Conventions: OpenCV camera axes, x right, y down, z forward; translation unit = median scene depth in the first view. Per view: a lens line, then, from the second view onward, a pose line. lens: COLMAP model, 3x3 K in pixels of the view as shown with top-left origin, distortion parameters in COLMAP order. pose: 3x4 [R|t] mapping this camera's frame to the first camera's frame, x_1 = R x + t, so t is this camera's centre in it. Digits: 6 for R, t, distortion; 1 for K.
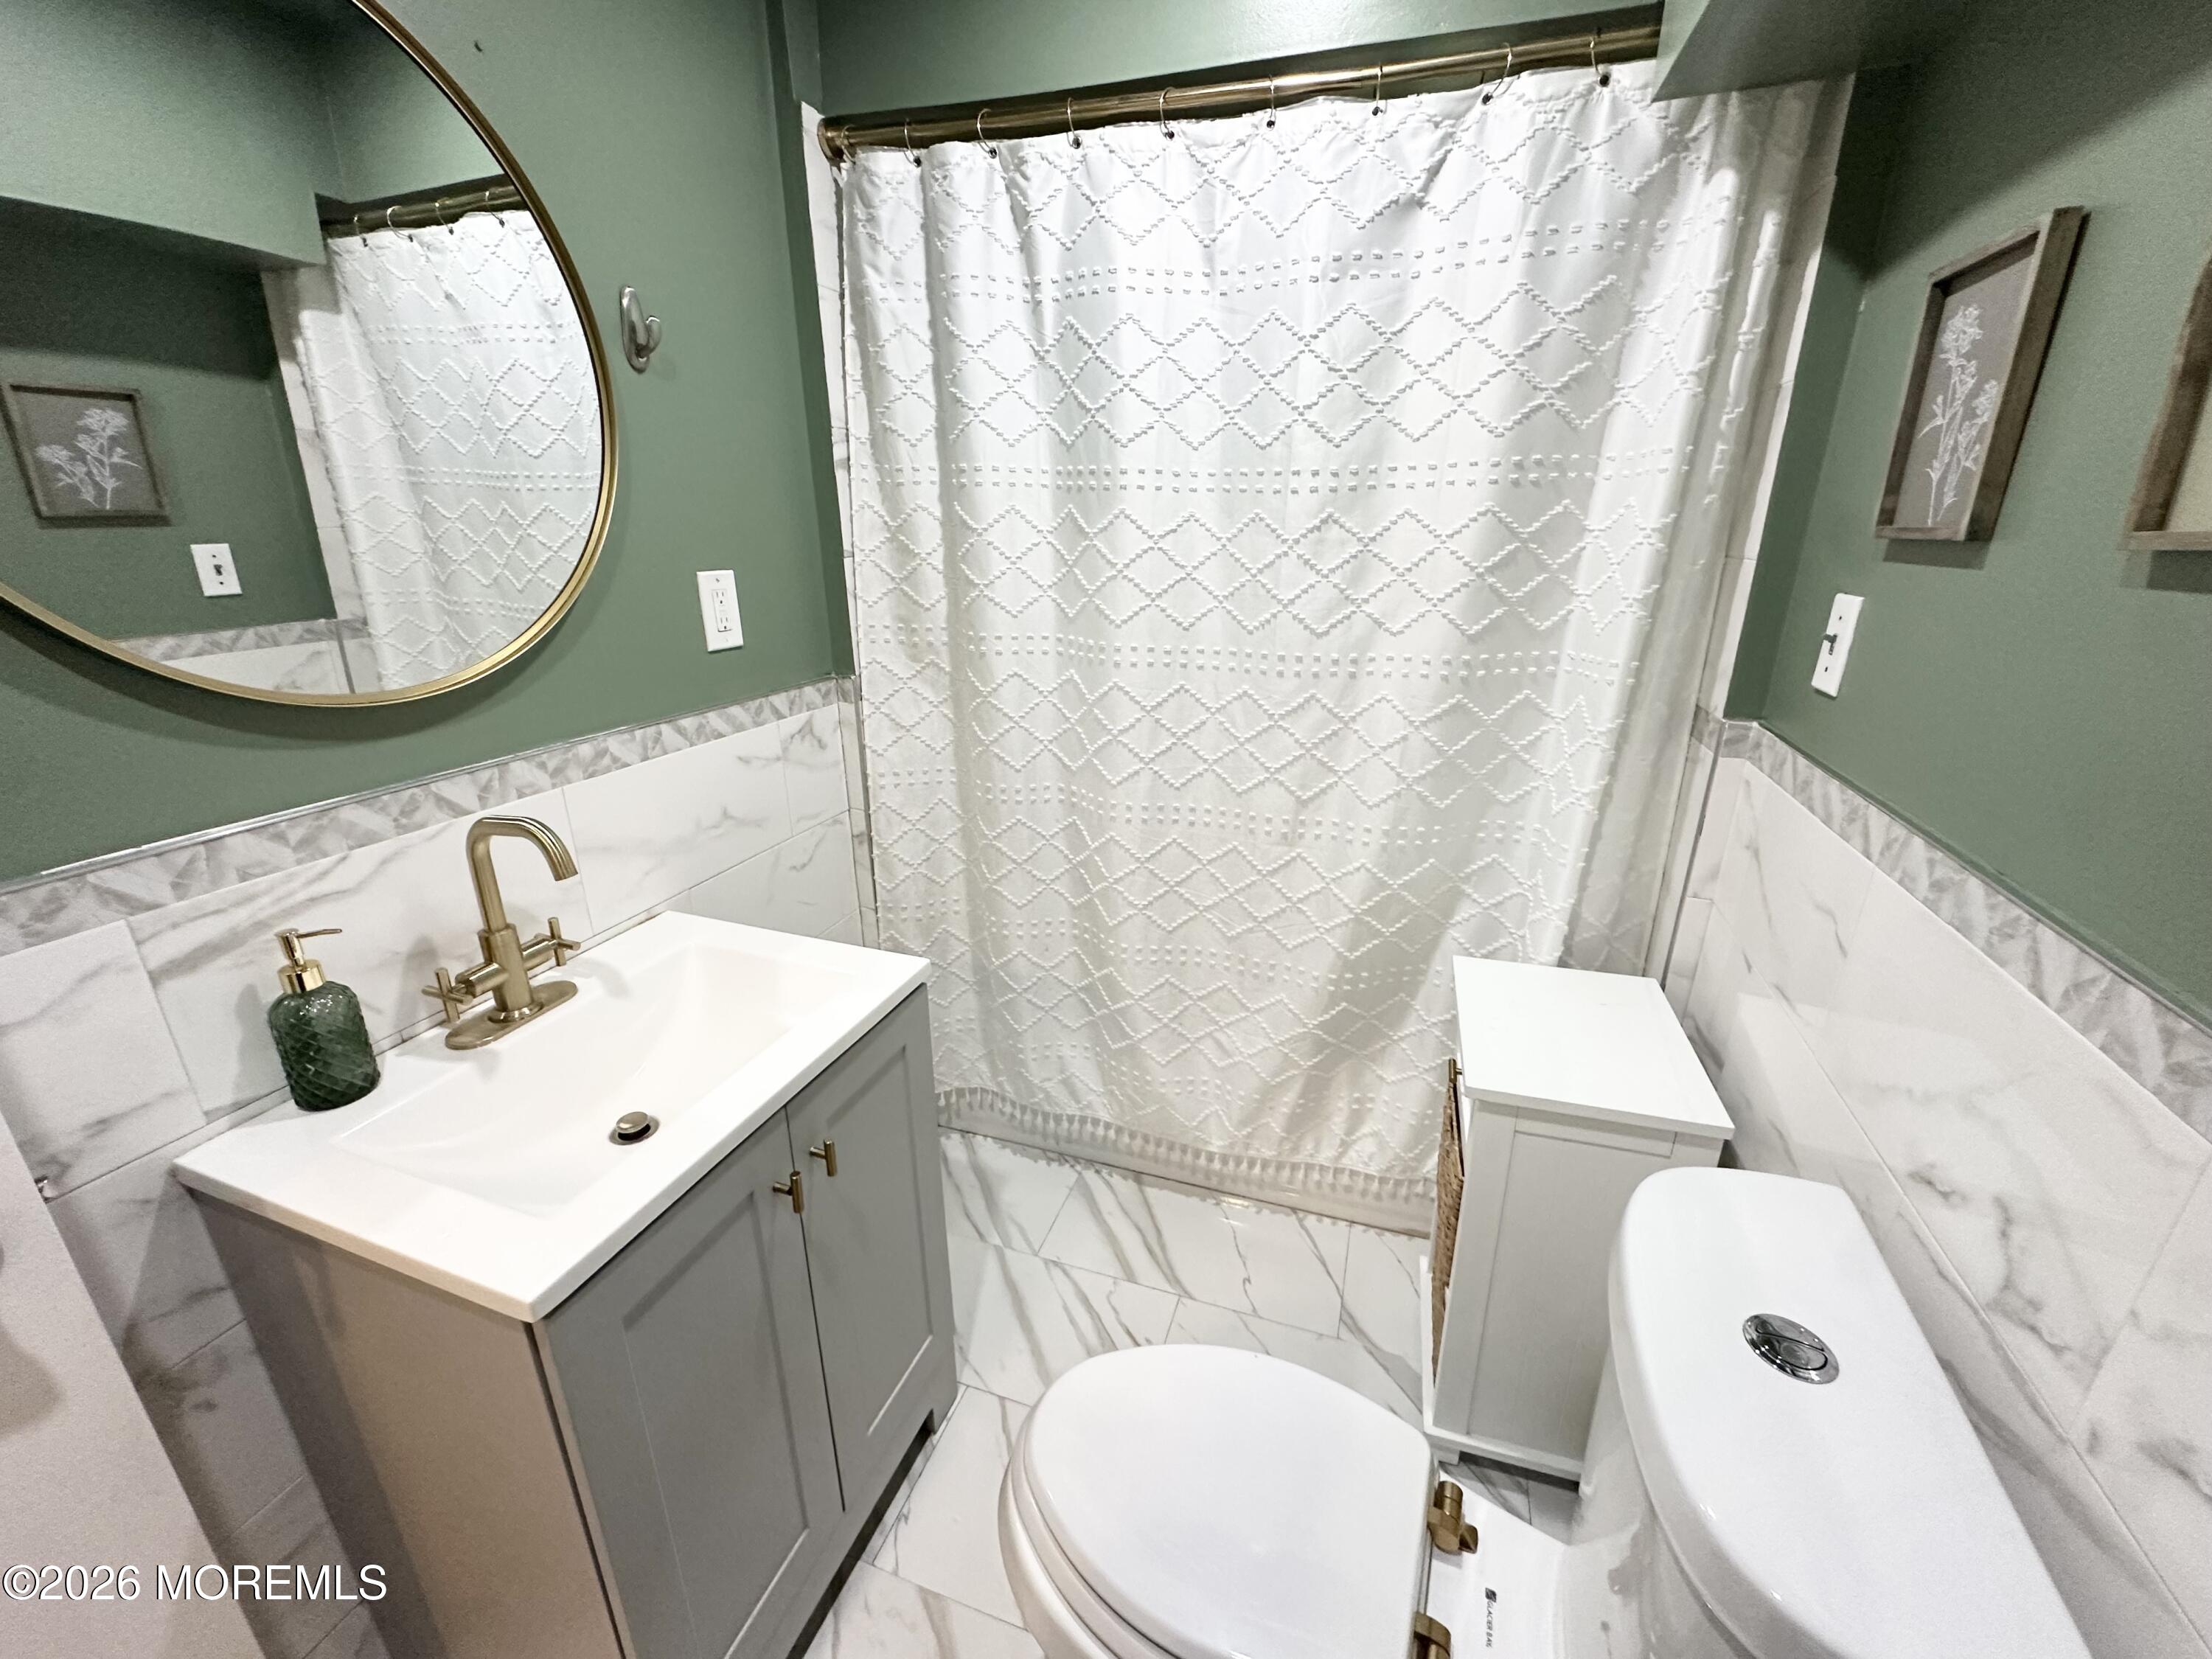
lens RADIAL K [[882.7, 0, 1104.8], [0, 882.7, 827.8], [0, 0, 1]] dist [-0.006448, 0.001146]
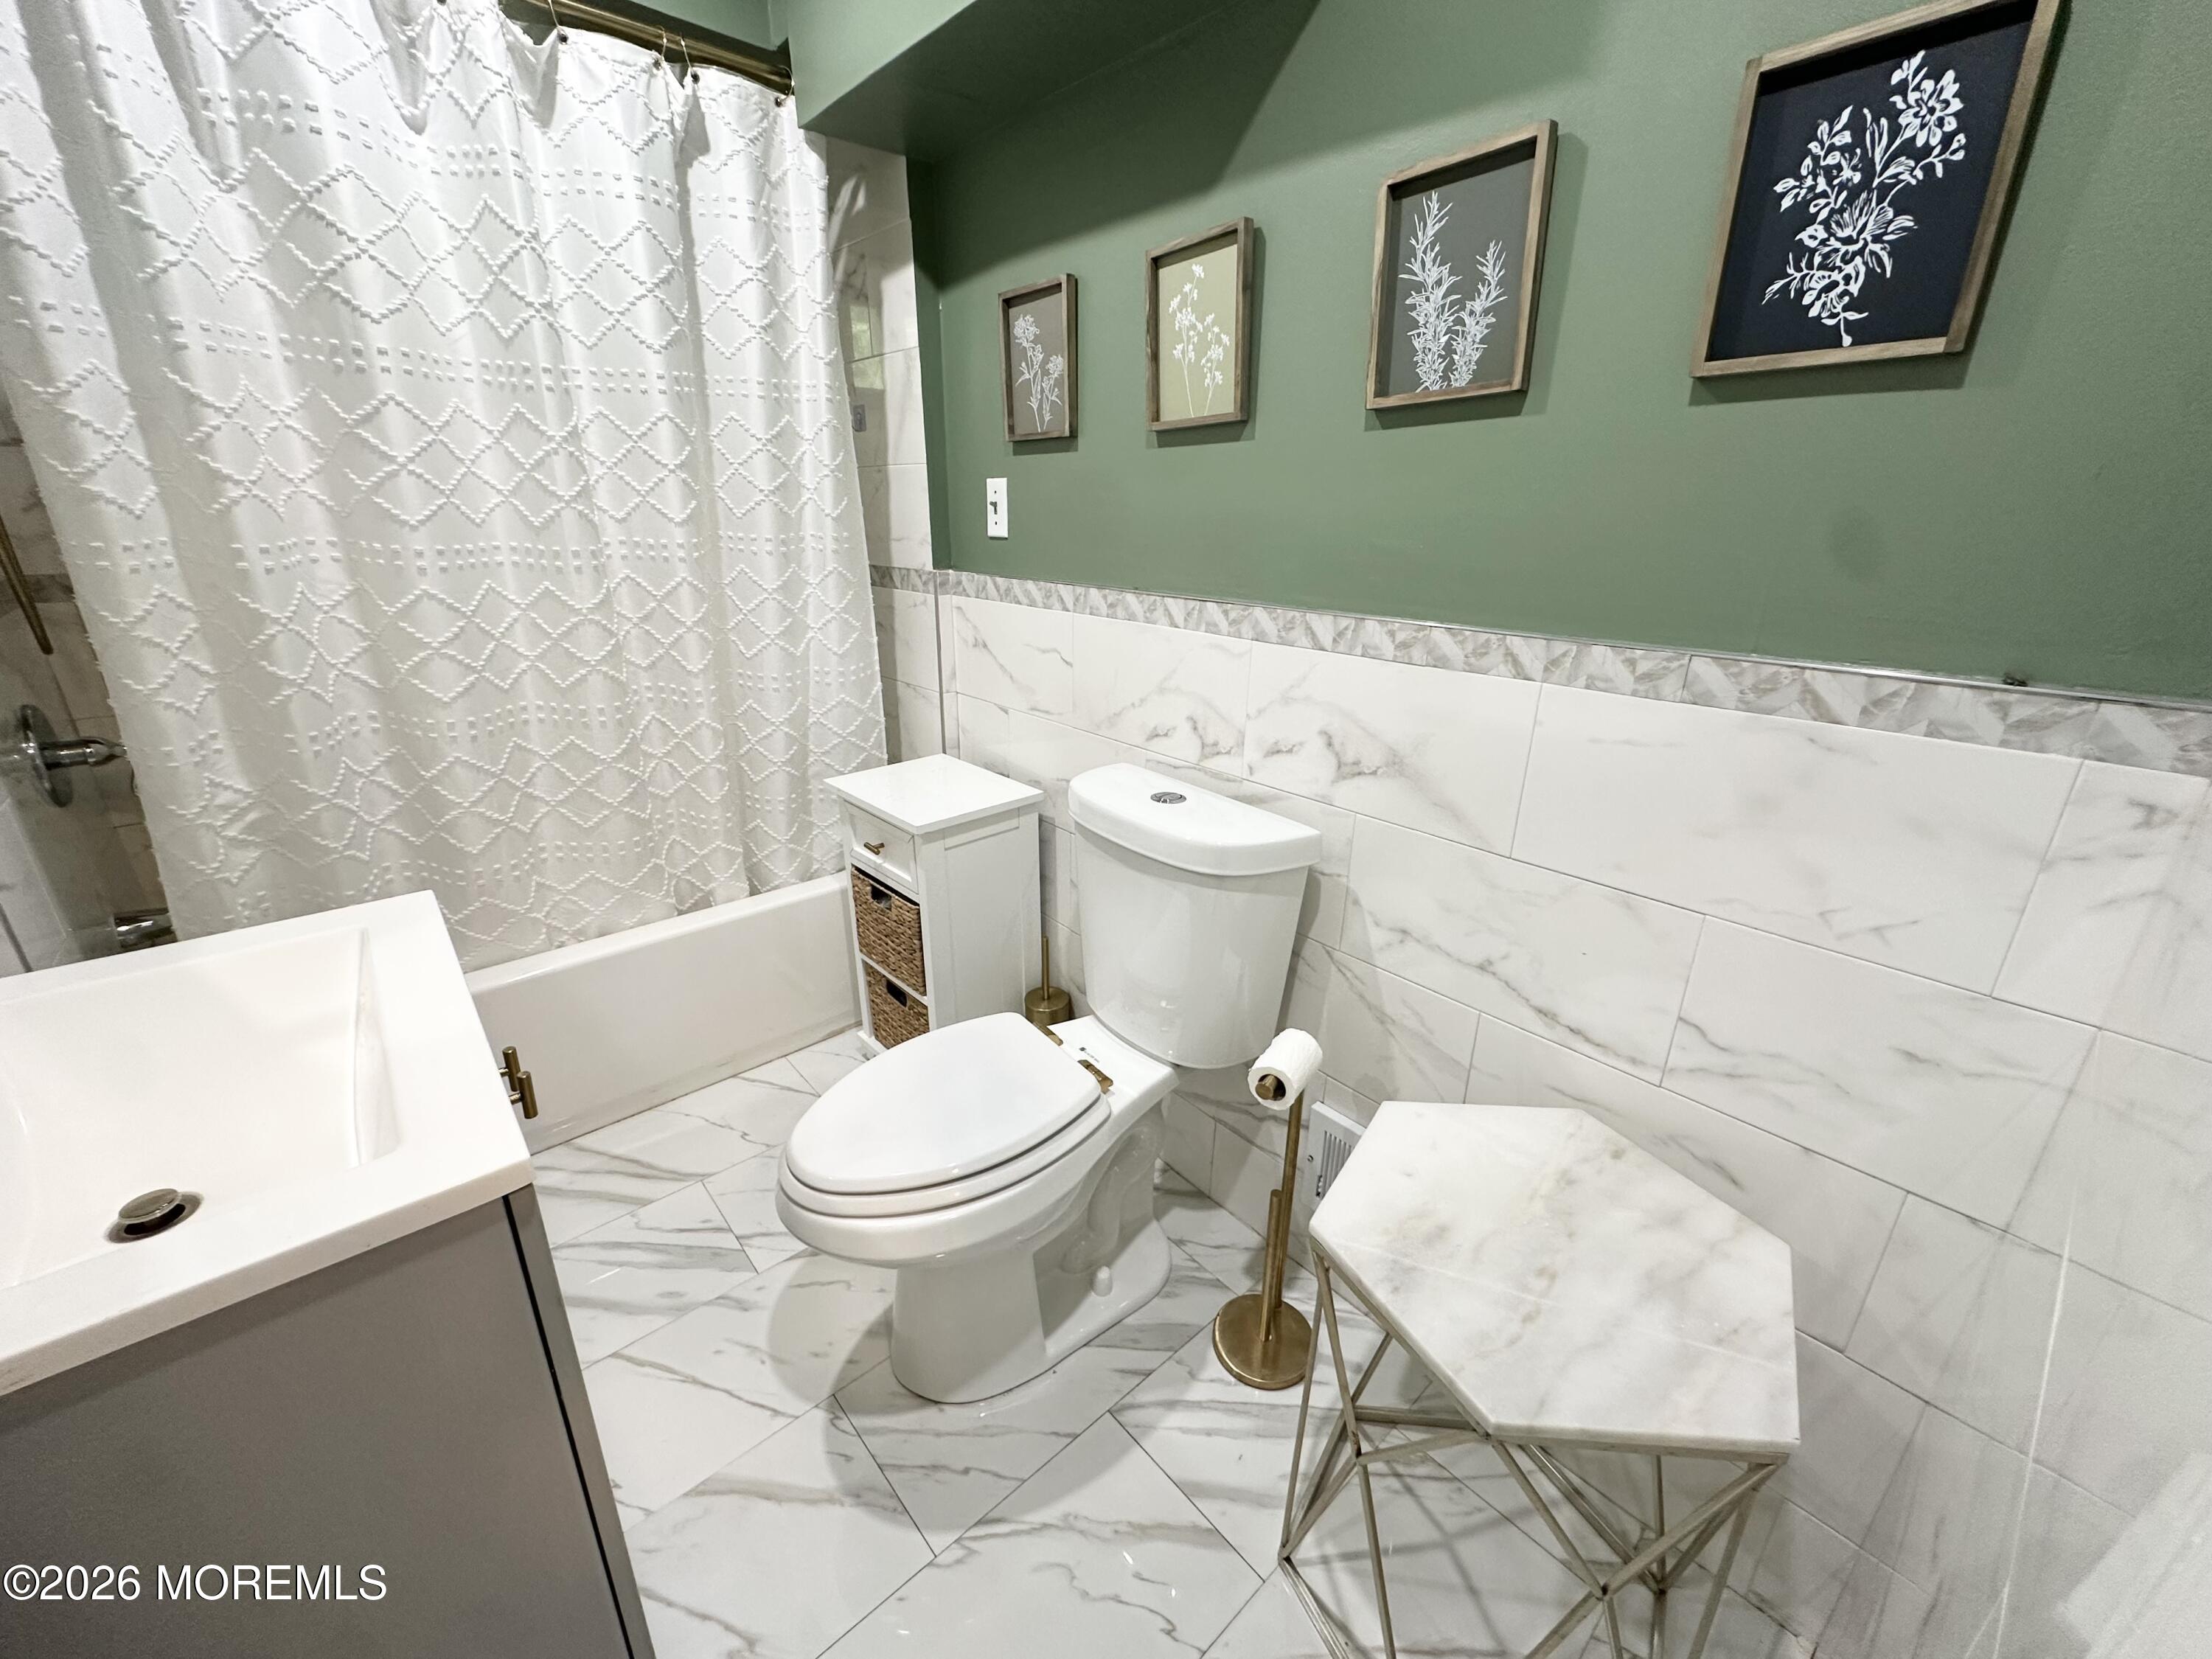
lens RADIAL K [[882.7, 0, 1107.0], [0, 882.7, 828.8], [0, 0, 1]] dist [-0.006448, 0.001146]
pose [[0.486558, -0.289991, 0.824116, -0.528229], [0.273903, 0.946379, 0.171301, 0.117798], [-0.829602, 0.142379, 0.539897, -0.019220]]
